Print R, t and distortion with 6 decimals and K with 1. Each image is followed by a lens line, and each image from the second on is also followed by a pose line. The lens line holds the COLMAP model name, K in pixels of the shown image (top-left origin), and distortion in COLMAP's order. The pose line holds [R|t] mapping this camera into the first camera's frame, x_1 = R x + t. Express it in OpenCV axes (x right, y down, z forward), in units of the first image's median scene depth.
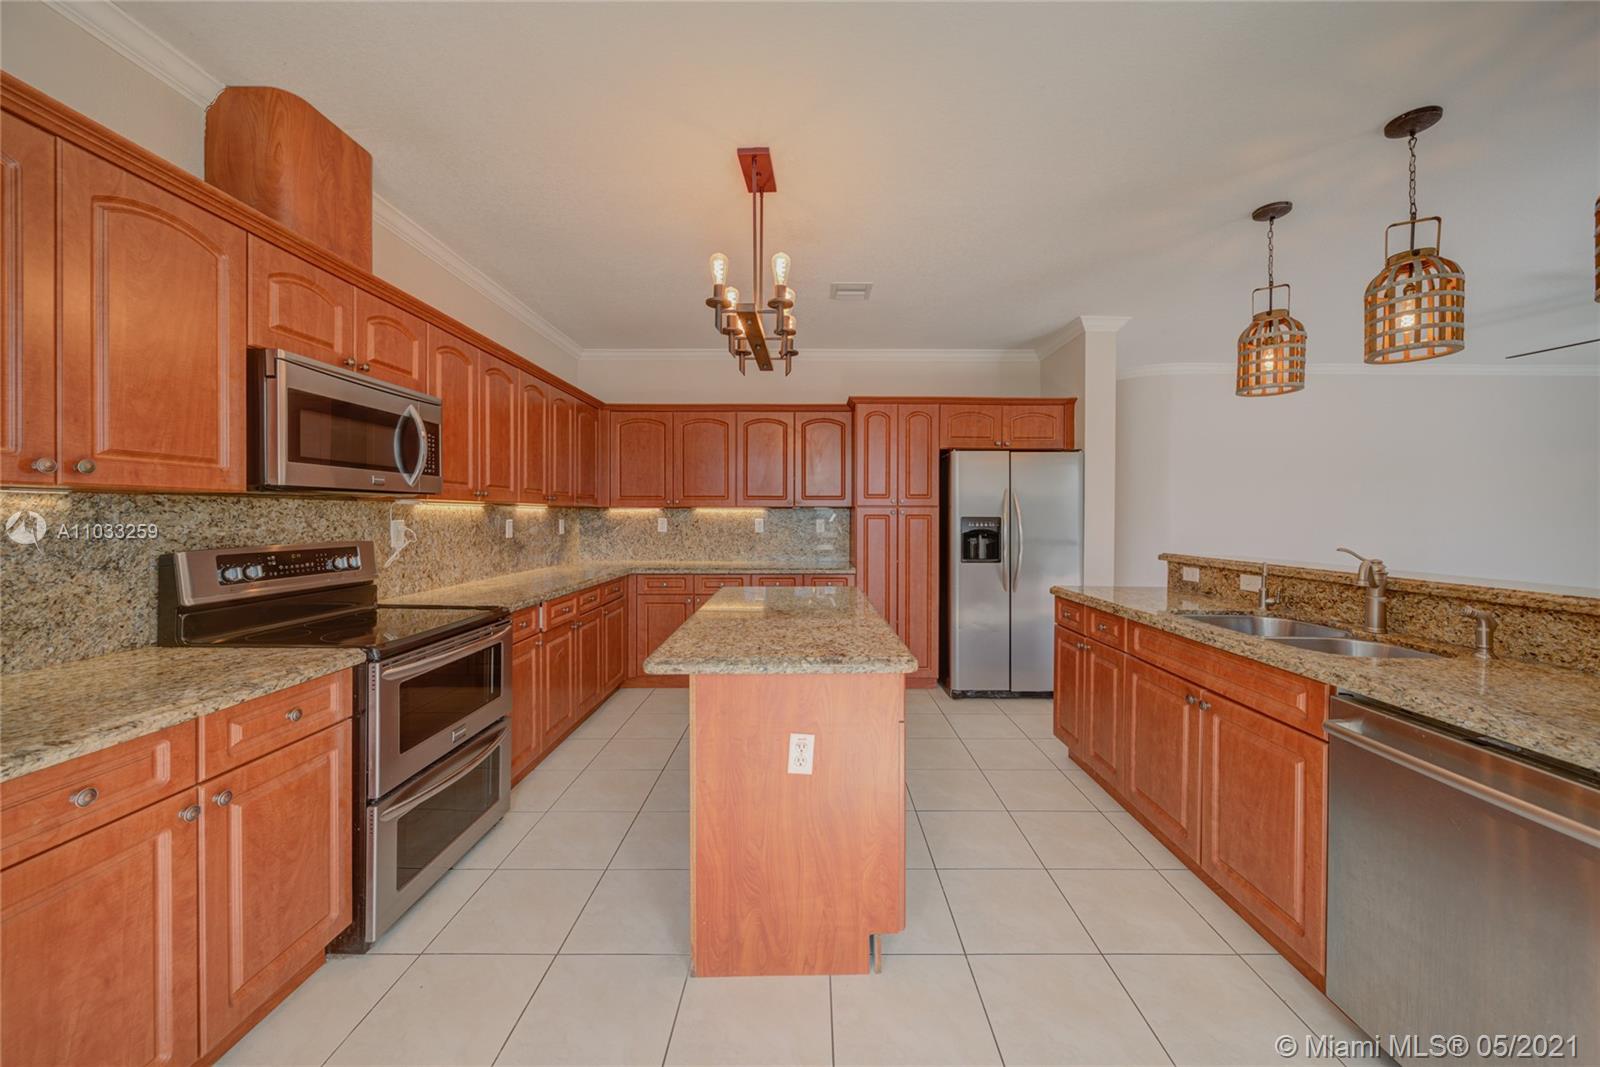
lens RADIAL K [[564.3, 0, 810.3], [0, 564.3, 519.4], [0, 0, 1]] dist [-0.001069, -0.001025]
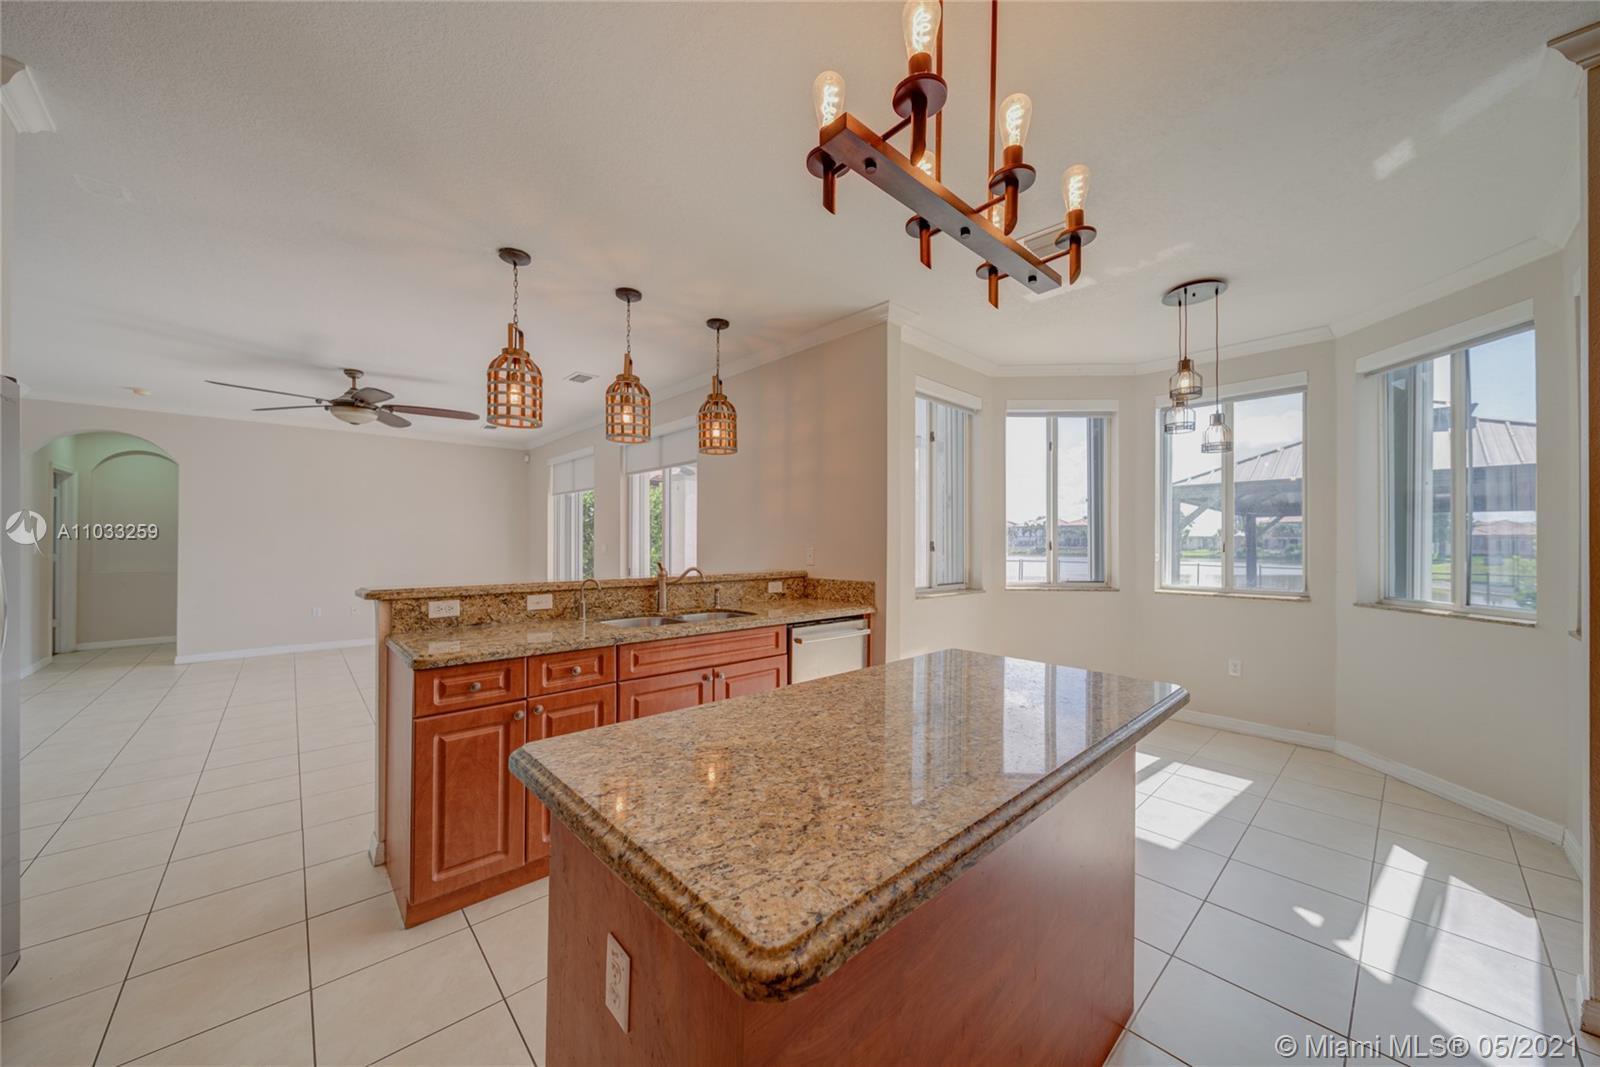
lens RADIAL K [[564.3, 0, 801.1], [0, 564.3, 538.1], [0, 0, 1]] dist [-0.001069, -0.001025]
pose [[-0.669893, -0.002421, 0.742453, -0.382218], [-0.001162, 0.999997, 0.002212, -0.013725], [-0.742456, 0.000620, -0.669894, 1.437028]]
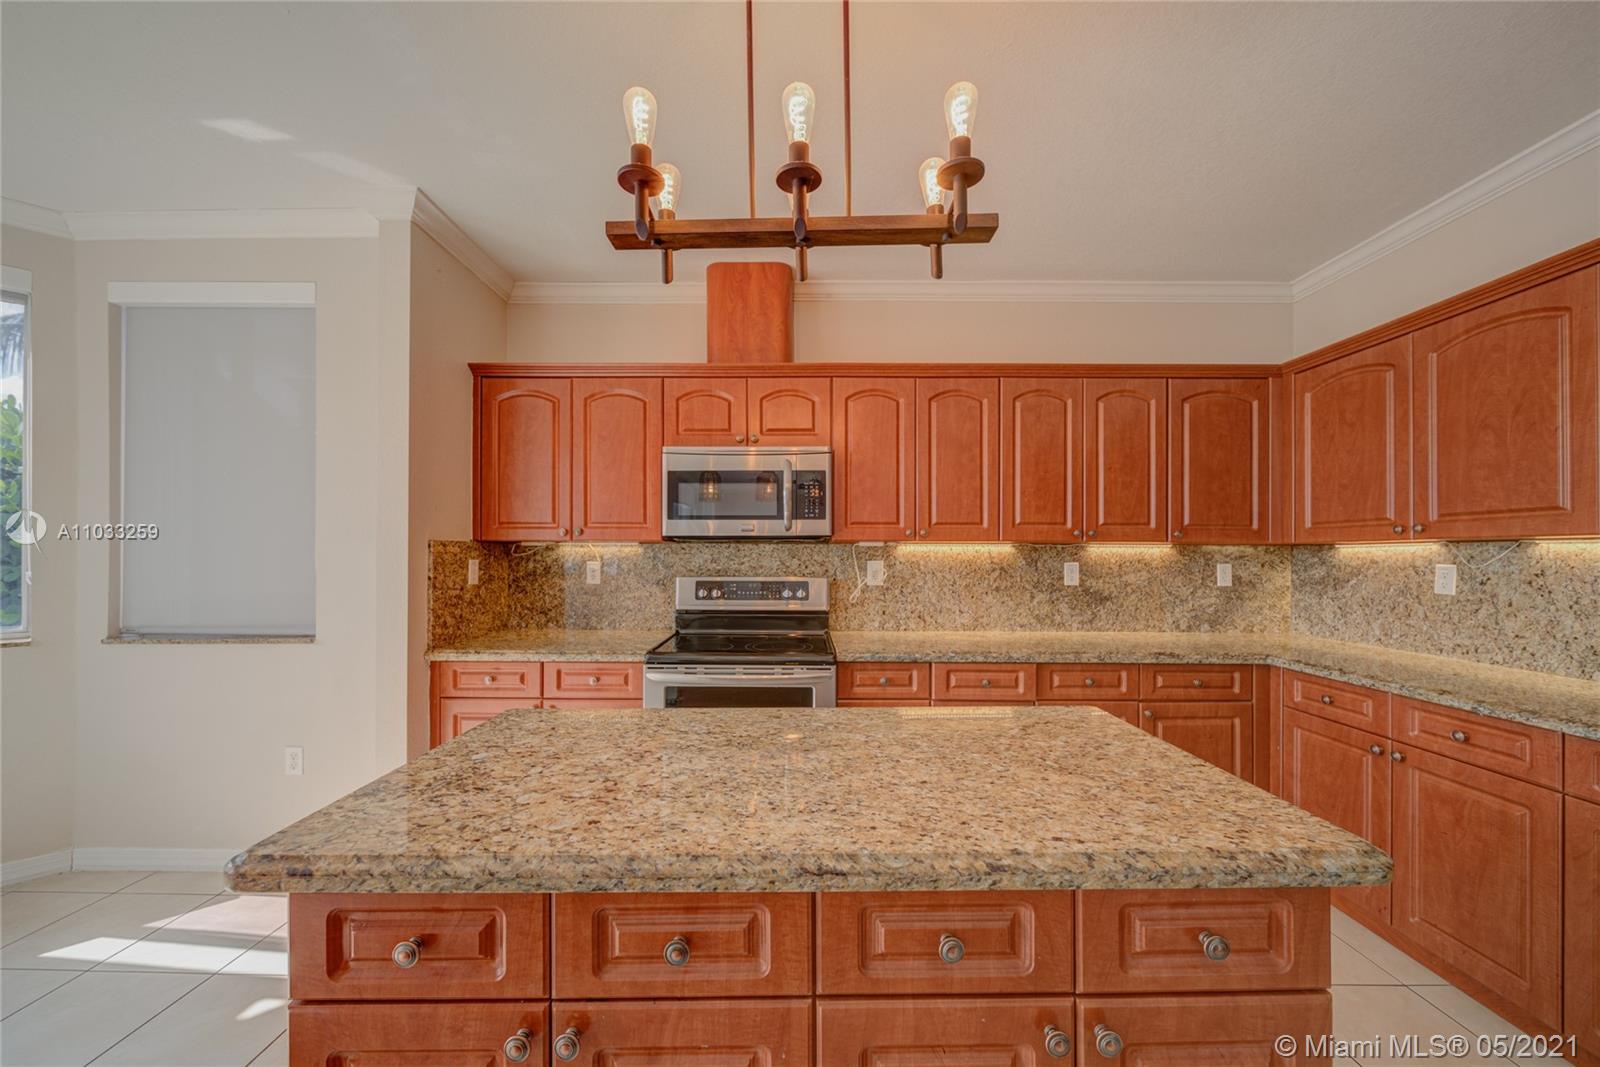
lens RADIAL K [[564.3, 0, 802.3], [0, 564.3, 558.6], [0, 0, 1]] dist [-0.001069, -0.001025]
pose [[-0.005942, 0.000778, -0.999982, 0.413450], [-0.011004, 0.999939, 0.000843, -0.002841], [0.999922, 0.011009, -0.005934, 0.979723]]
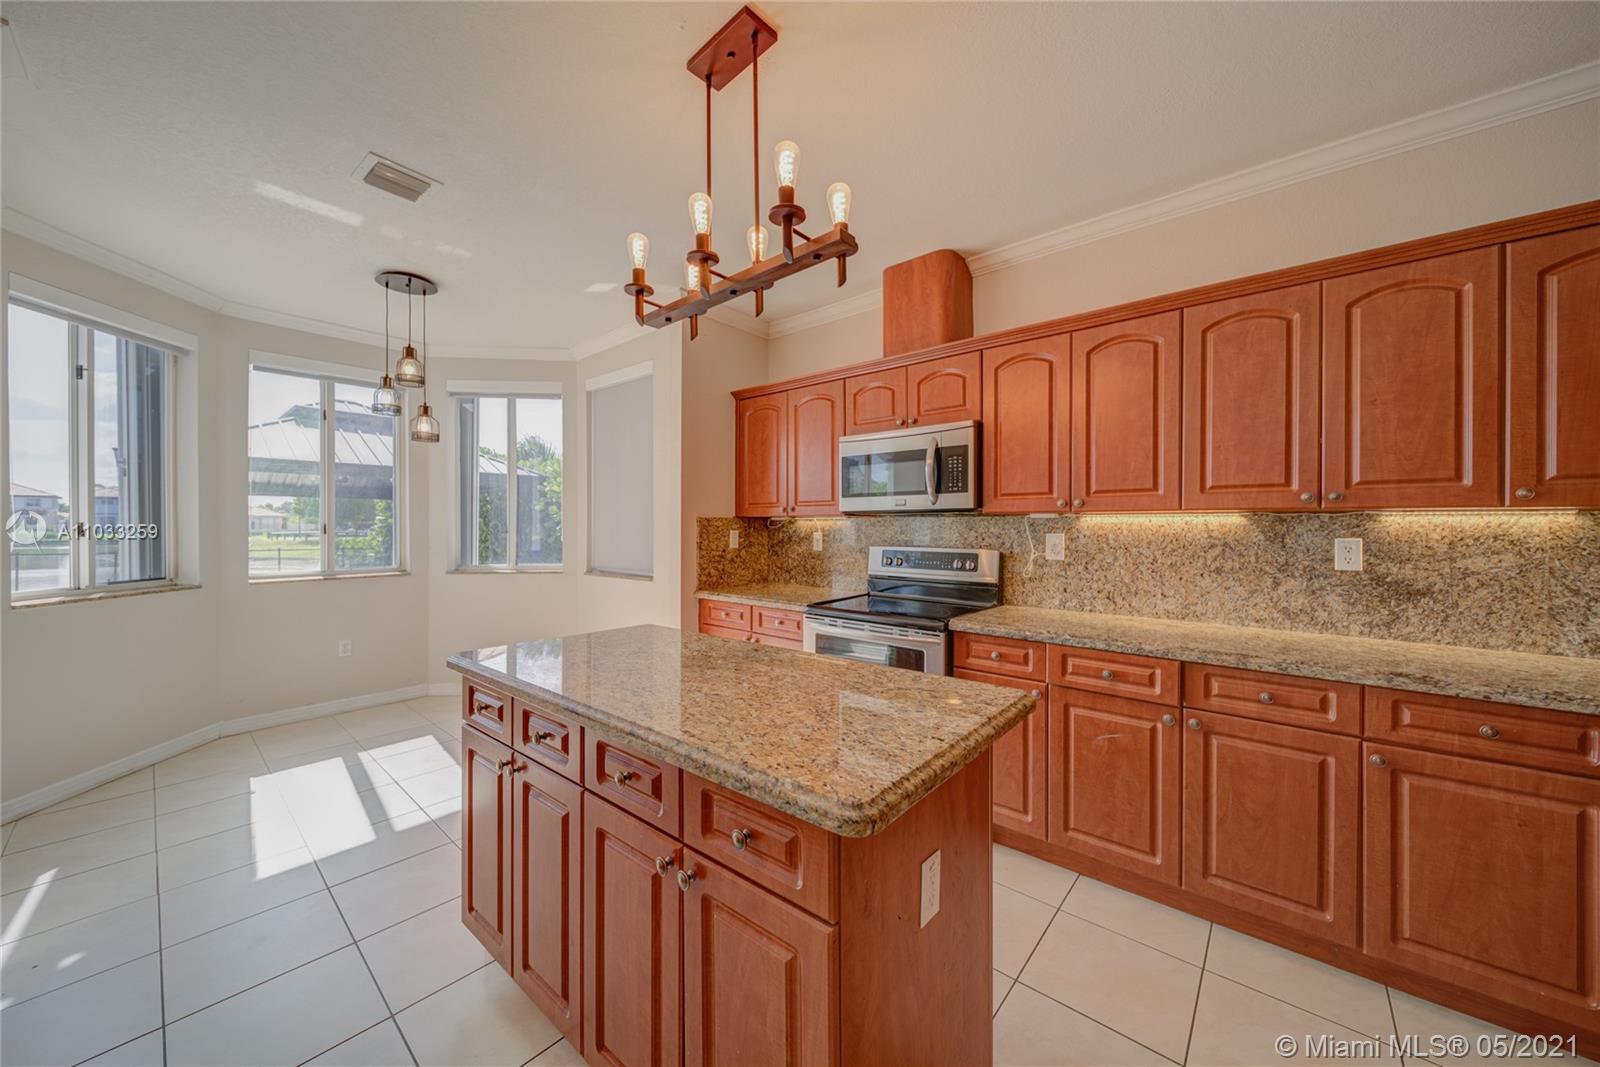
lens RADIAL K [[564.3, 0, 808.9], [0, 564.3, 530.8], [0, 0, 1]] dist [-0.001069, -0.001025]
pose [[-0.644123, 0.002326, -0.764918, 0.373658], [-0.010375, 0.999877, 0.011777, -0.012113], [0.764852, 0.015522, -0.644020, 1.489782]]
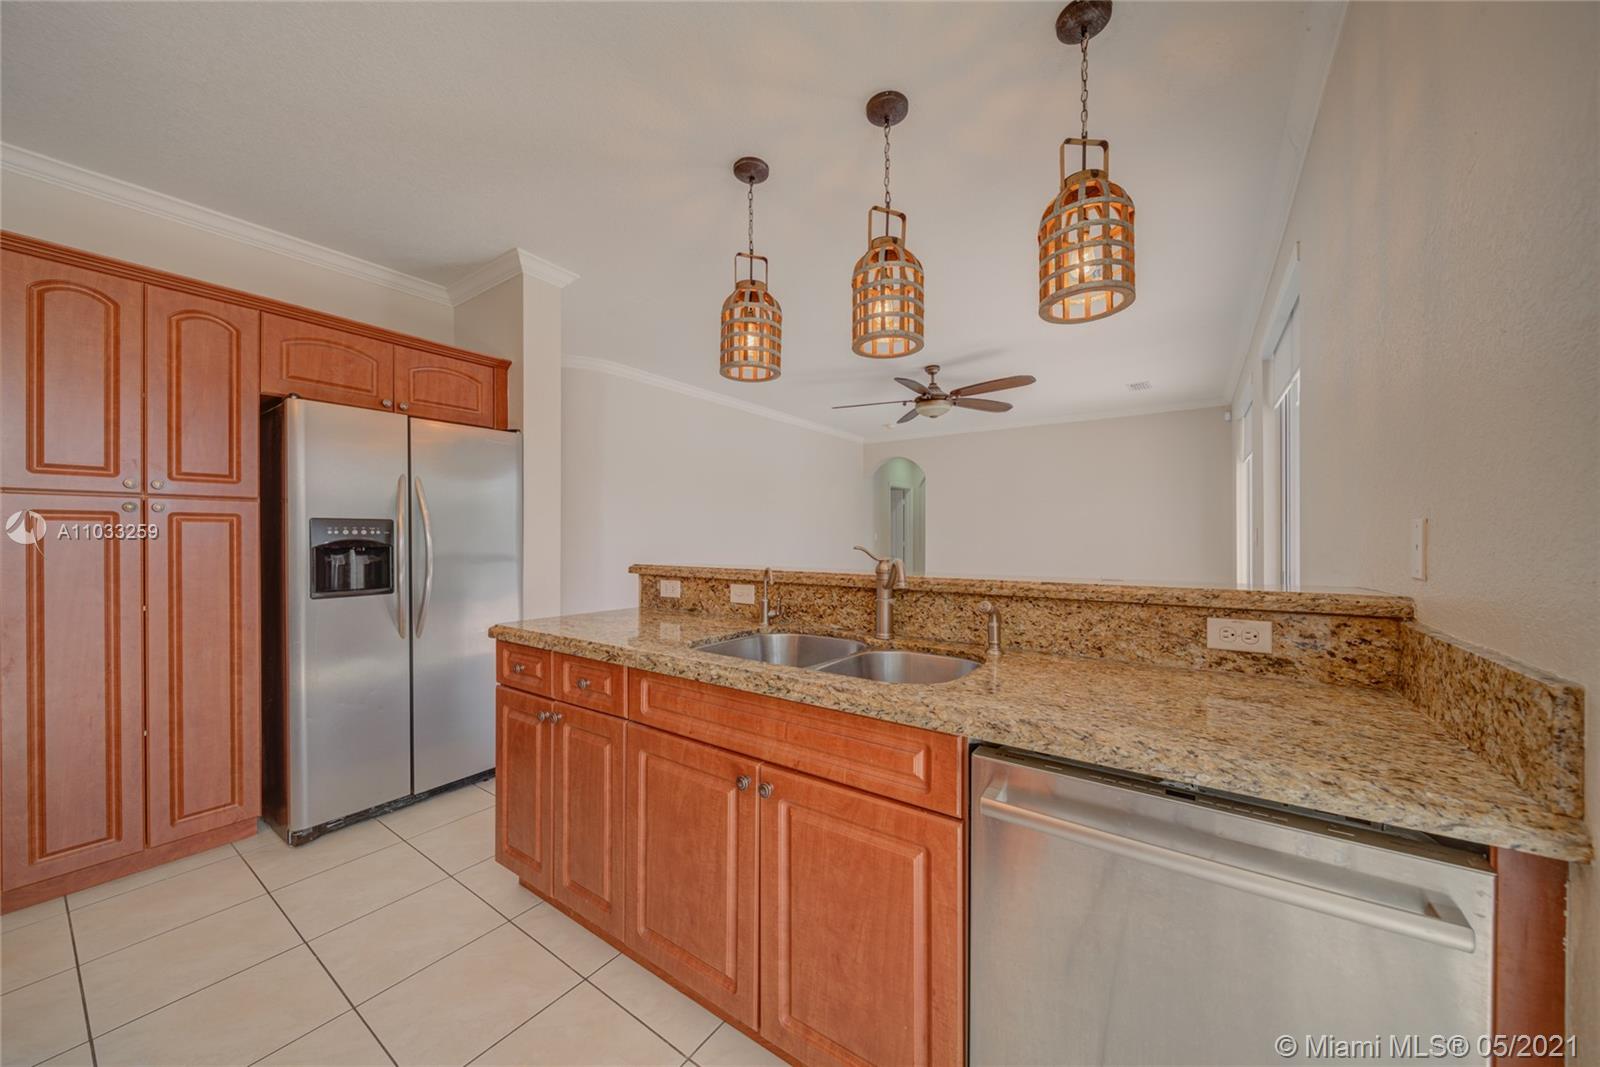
lens RADIAL K [[564.3, 0, 798.8], [0, 564.3, 536.1], [0, 0, 1]] dist [-0.001069, -0.001025]
pose [[0.576077, -0.004462, 0.817383, 0.150600], [0.007918, 0.999969, -0.000122, 0.029291], [-0.817357, 0.006542, 0.576094, 0.474531]]
